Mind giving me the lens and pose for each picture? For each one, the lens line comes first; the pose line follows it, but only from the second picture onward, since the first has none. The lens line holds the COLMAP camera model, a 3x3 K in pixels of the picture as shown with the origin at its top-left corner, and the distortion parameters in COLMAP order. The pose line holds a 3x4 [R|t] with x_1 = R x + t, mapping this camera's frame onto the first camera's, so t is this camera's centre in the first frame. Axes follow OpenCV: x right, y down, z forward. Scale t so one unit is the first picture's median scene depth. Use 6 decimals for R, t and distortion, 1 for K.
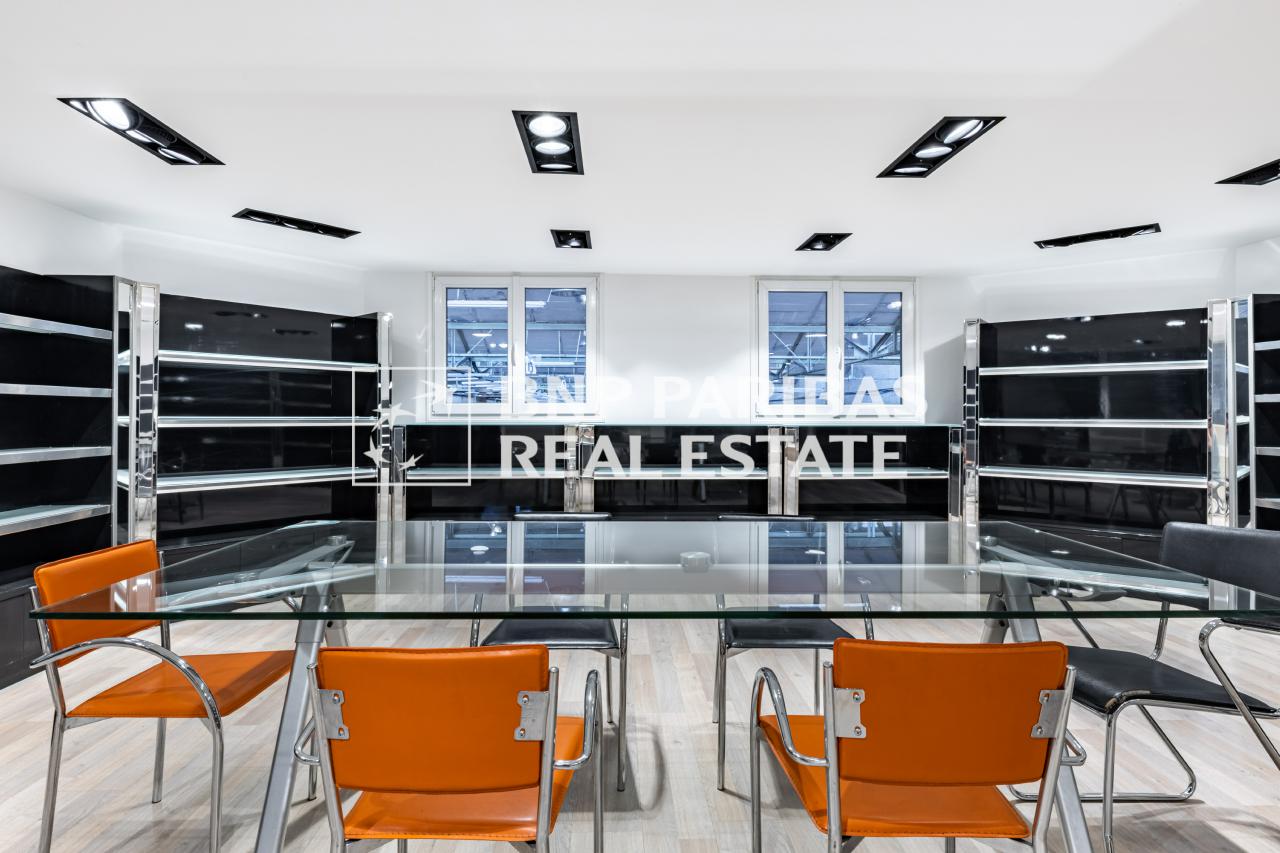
lens RADIAL K [[663.3, 0, 641.5], [0, 663.3, 406.3], [0, 0, 1]] dist [0.001494, 0.000390]
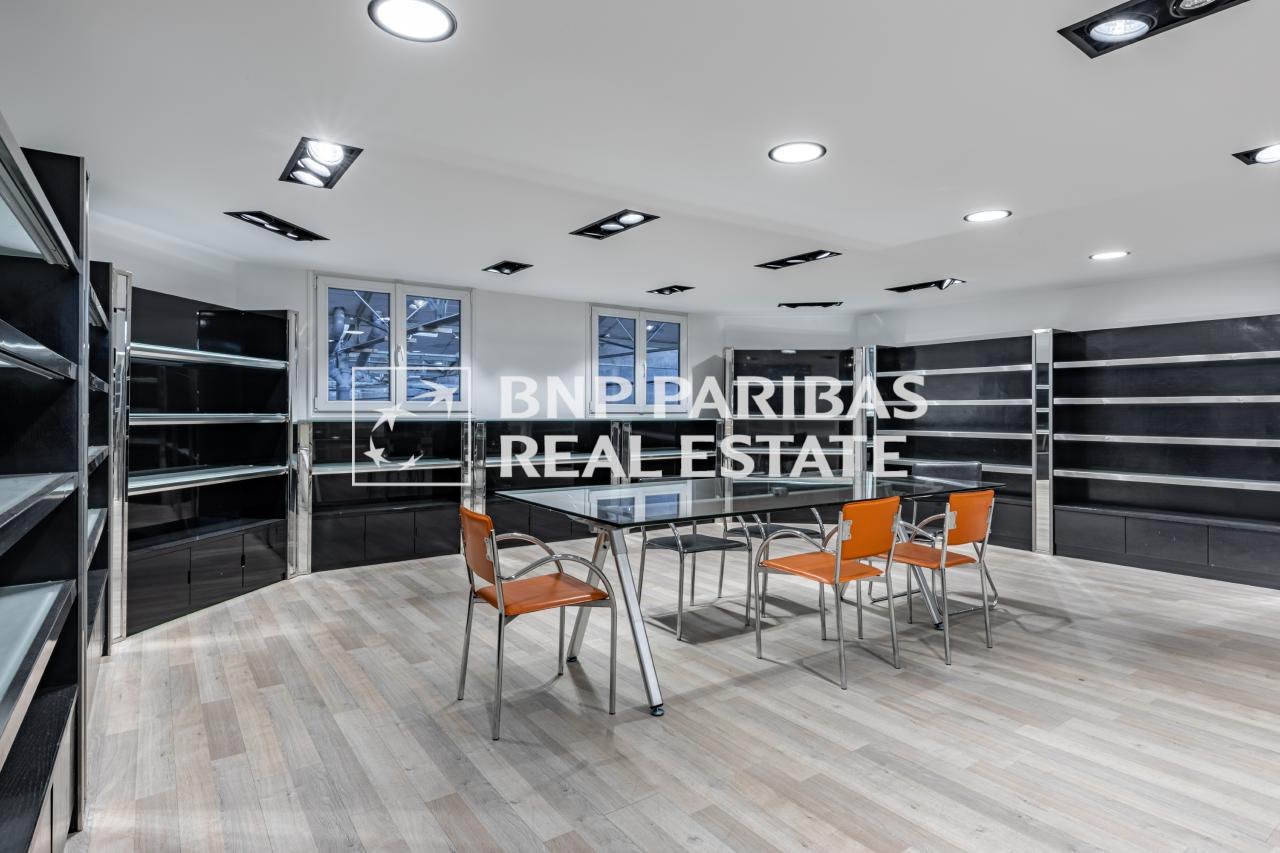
lens RADIAL K [[663.3, 0, 641.5], [0, 663.3, 406.3], [0, 0, 1]] dist [0.001494, 0.000390]
pose [[0.834426, 0.004370, 0.551102, -0.488105], [-0.007747, 0.999963, 0.003801, -0.002958], [-0.551065, -0.007441, 0.834429, -0.134335]]
